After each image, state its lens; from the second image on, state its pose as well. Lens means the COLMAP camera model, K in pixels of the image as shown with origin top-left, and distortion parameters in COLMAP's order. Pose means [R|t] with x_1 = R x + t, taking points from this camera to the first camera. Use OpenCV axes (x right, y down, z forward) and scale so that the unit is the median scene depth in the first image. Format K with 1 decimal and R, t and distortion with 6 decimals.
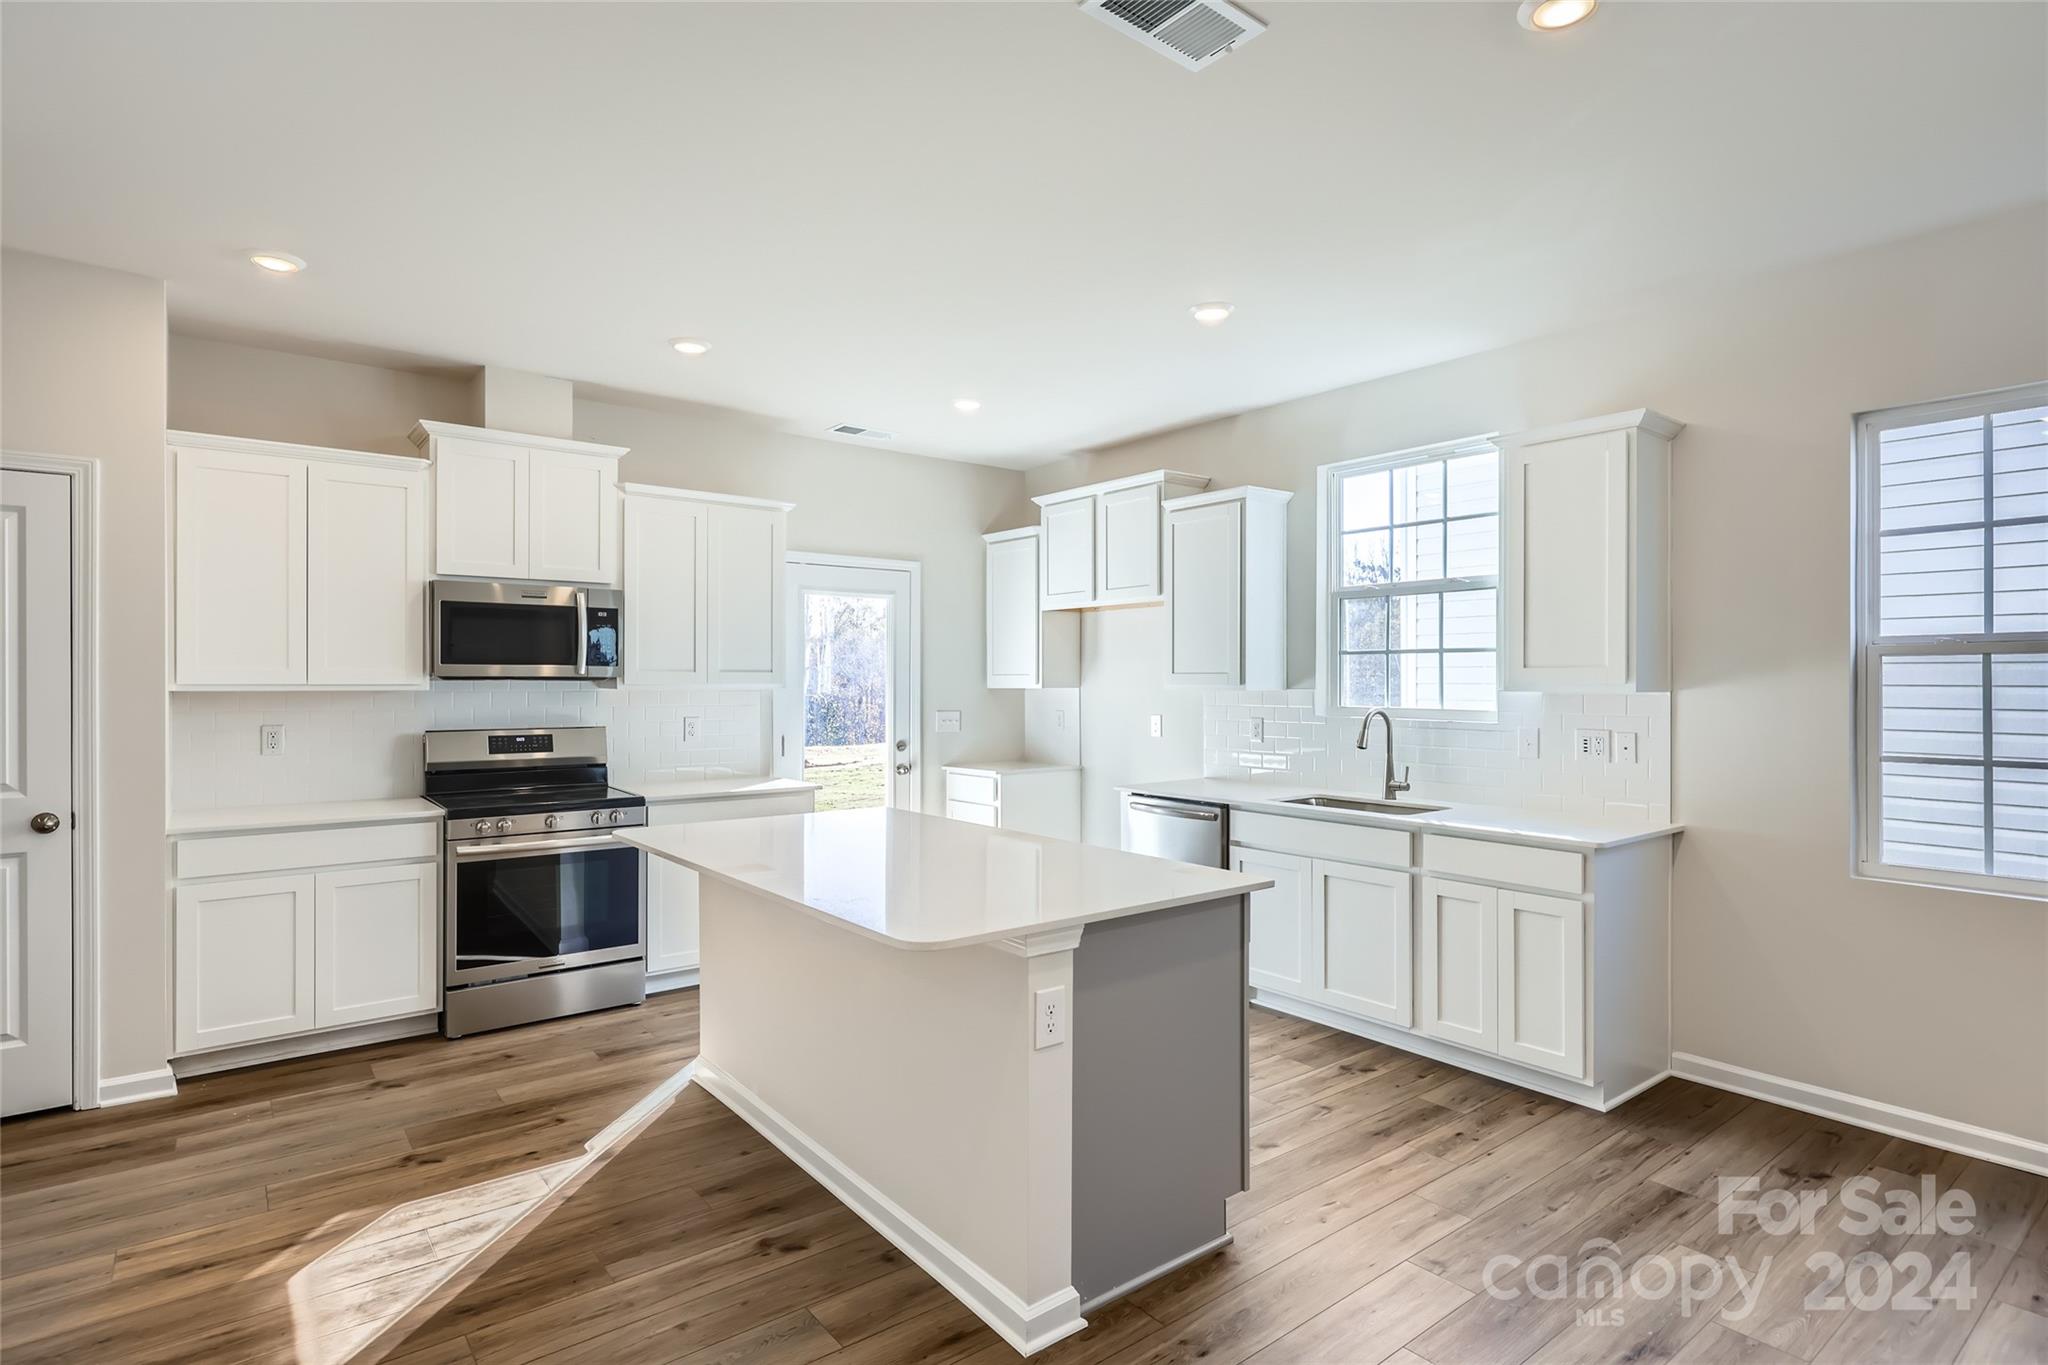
lens RADIAL K [[1036.3, 0, 1024.0], [0, 1036.3, 682.5], [0, 0, 1]] dist [0.000833, 0.000365]
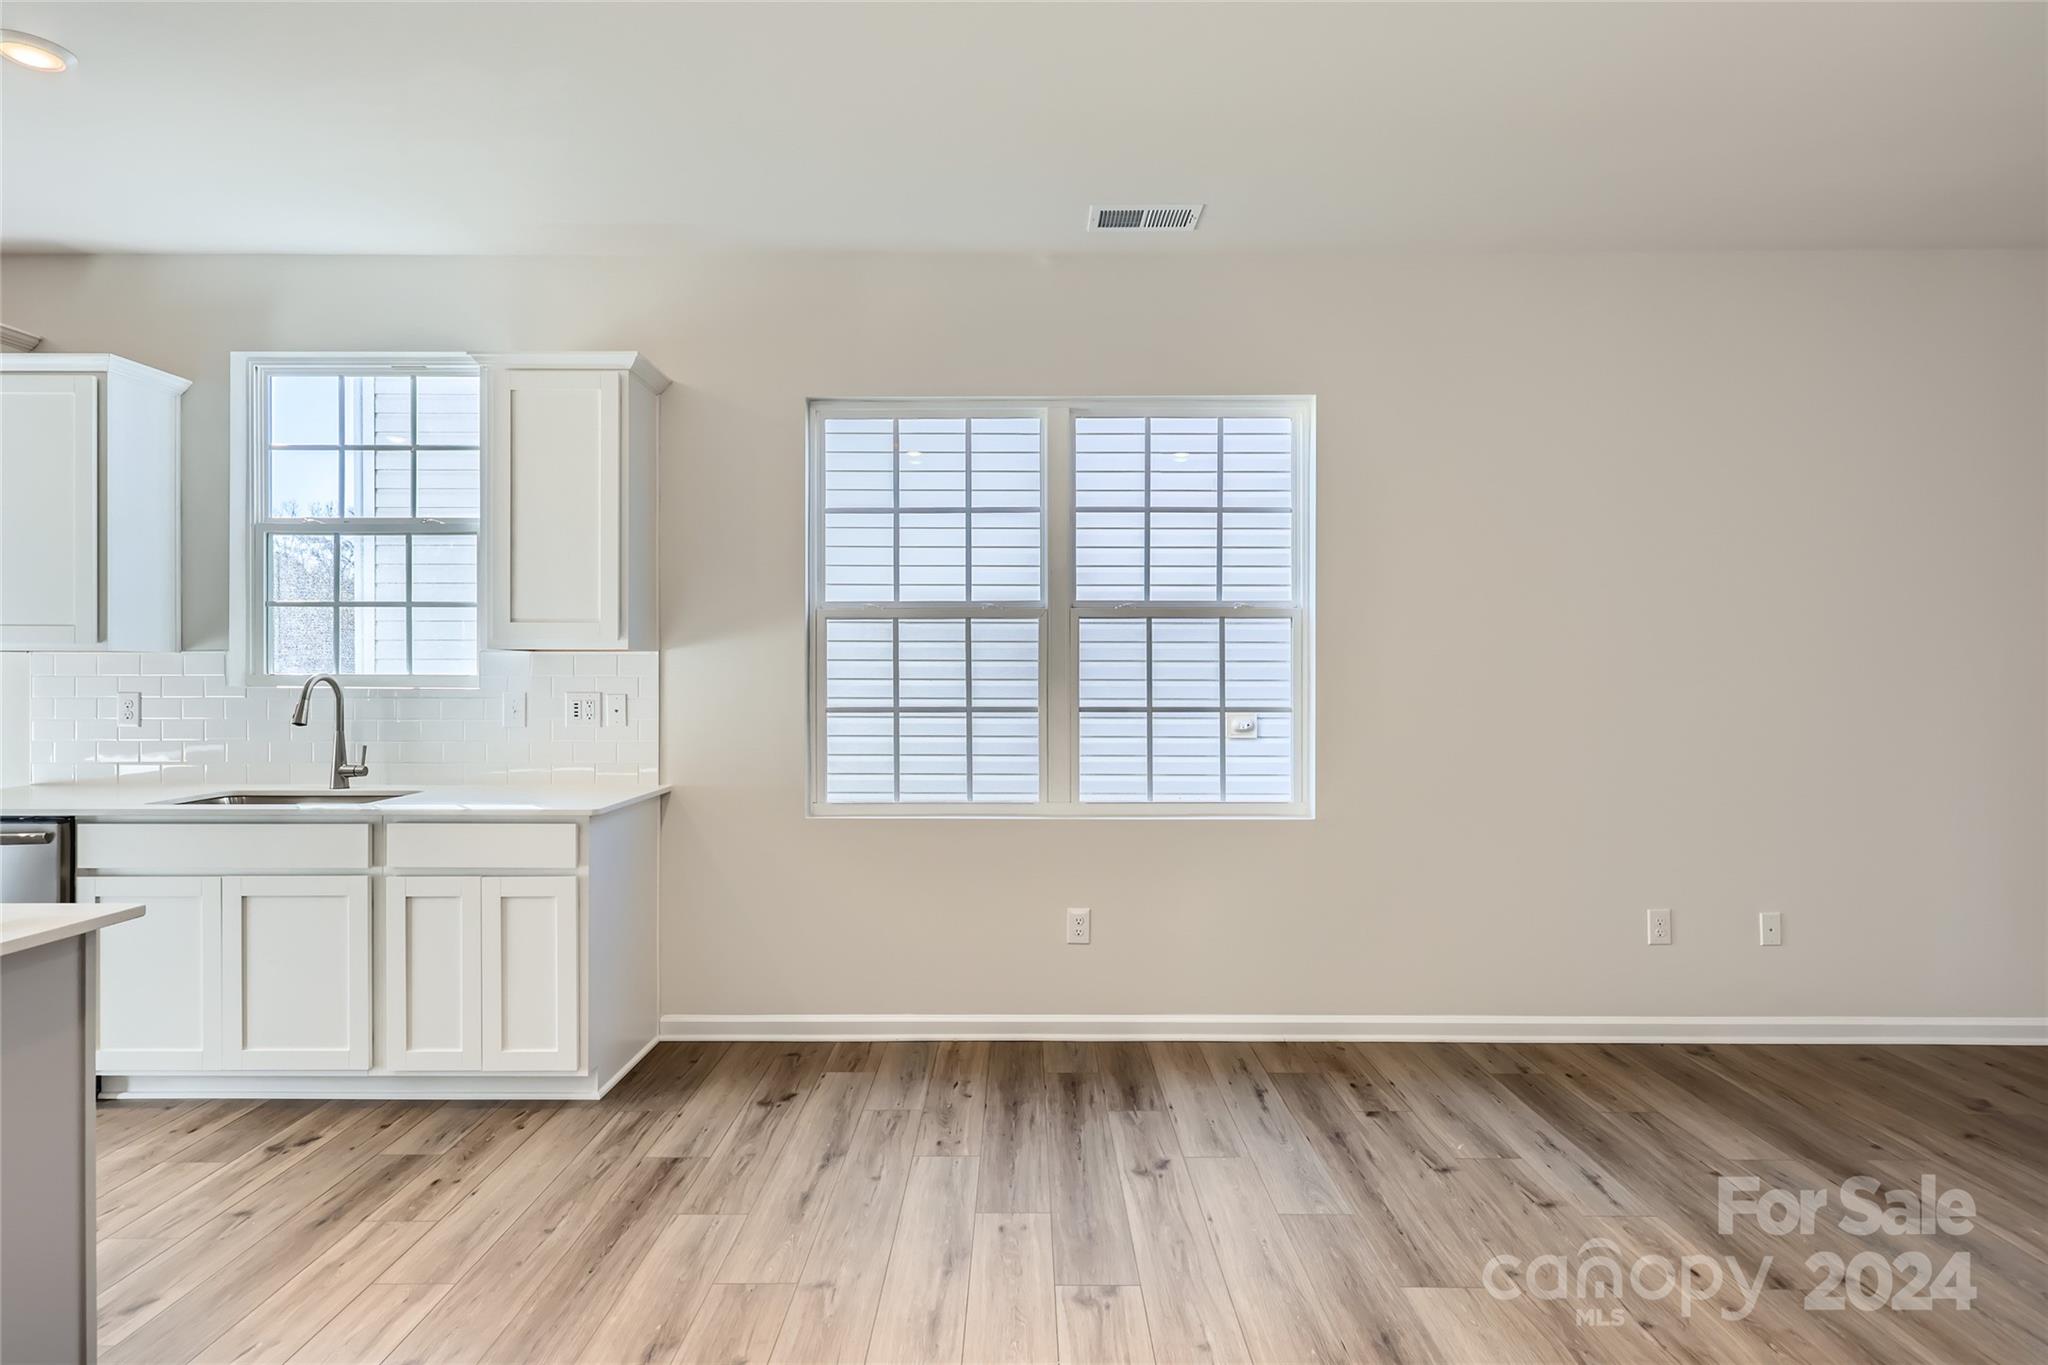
lens RADIAL K [[1069.5, 0, 1016.3], [0, 1069.5, 678.8], [0, 0, 1]] dist [0.002928, -0.000720]
pose [[0.619648, -0.001758, 0.784878, 0.037814], [0.001315, 0.999998, 0.001202, 0.035025], [-0.784879, 0.000287, 0.619649, 0.106858]]
